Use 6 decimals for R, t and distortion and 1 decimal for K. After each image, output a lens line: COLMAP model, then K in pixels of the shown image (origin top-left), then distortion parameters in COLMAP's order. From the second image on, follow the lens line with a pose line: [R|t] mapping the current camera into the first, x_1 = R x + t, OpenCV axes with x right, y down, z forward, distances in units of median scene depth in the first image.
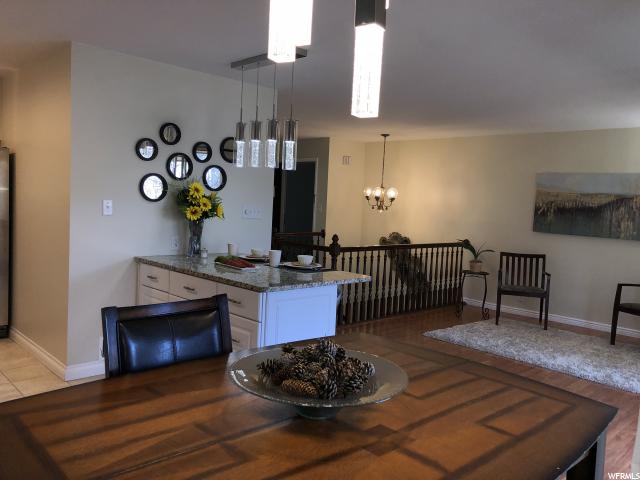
lens RADIAL K [[519.1, 0, 315.2], [0, 519.1, 240.5], [0, 0, 1]] dist [0.006386, -0.007150]
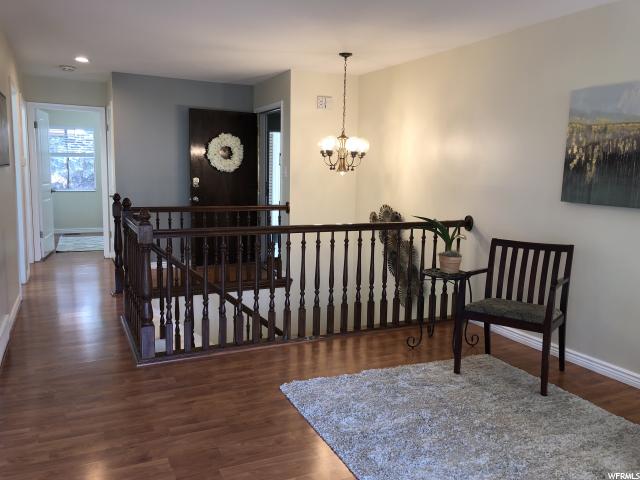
lens RADIAL K [[519.1, 0, 320.4], [0, 519.1, 242.5], [0, 0, 1]] dist [0.006386, -0.007150]
pose [[0.943011, 0.016807, -0.332336, 0.342096], [0.002045, 0.998412, 0.056296, -0.005379], [0.332755, -0.053767, 0.941479, 0.383354]]
